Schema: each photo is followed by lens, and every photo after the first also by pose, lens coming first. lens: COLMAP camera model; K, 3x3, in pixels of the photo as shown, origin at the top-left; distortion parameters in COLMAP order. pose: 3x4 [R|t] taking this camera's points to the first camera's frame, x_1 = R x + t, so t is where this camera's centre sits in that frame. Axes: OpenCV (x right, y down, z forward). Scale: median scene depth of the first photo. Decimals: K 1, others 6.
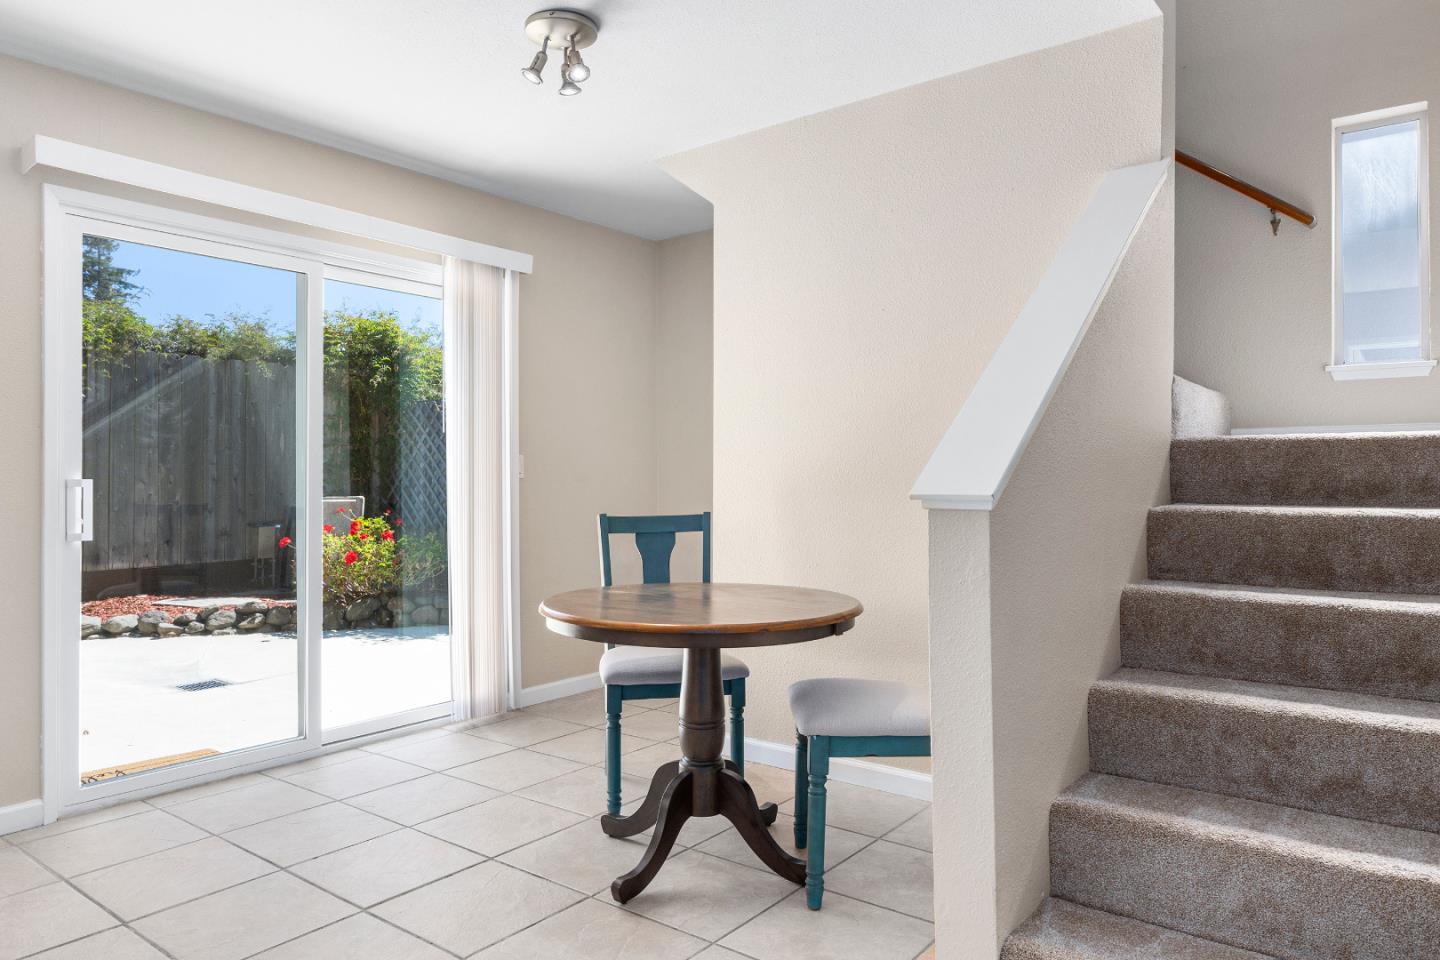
lens RADIAL K [[940.4, 0, 720.0], [0, 940.4, 480.0], [0, 0, 1]] dist [-0.002960, -0.003610]
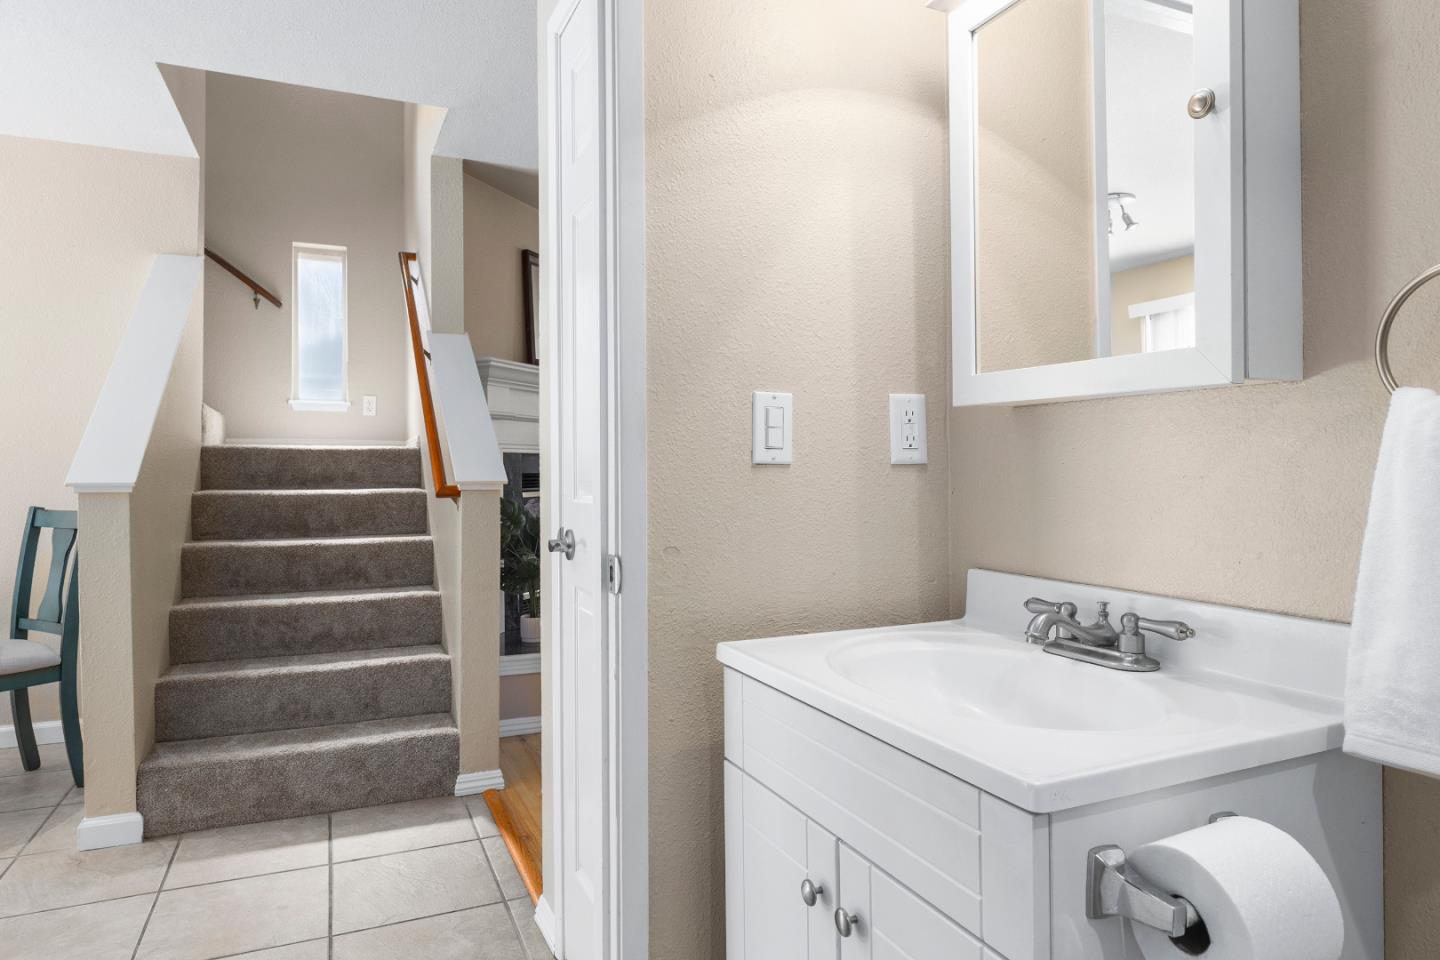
lens RADIAL K [[896.0, 0, 722.1], [0, 896.0, 460.5], [0, 0, 1]] dist [-0.002153, -0.000736]
pose [[0.468975, 0.012613, 0.883121, -0.425856], [0.003382, 0.999865, -0.016076, 0.004701], [-0.883205, 0.010526, 0.468869, -0.425743]]
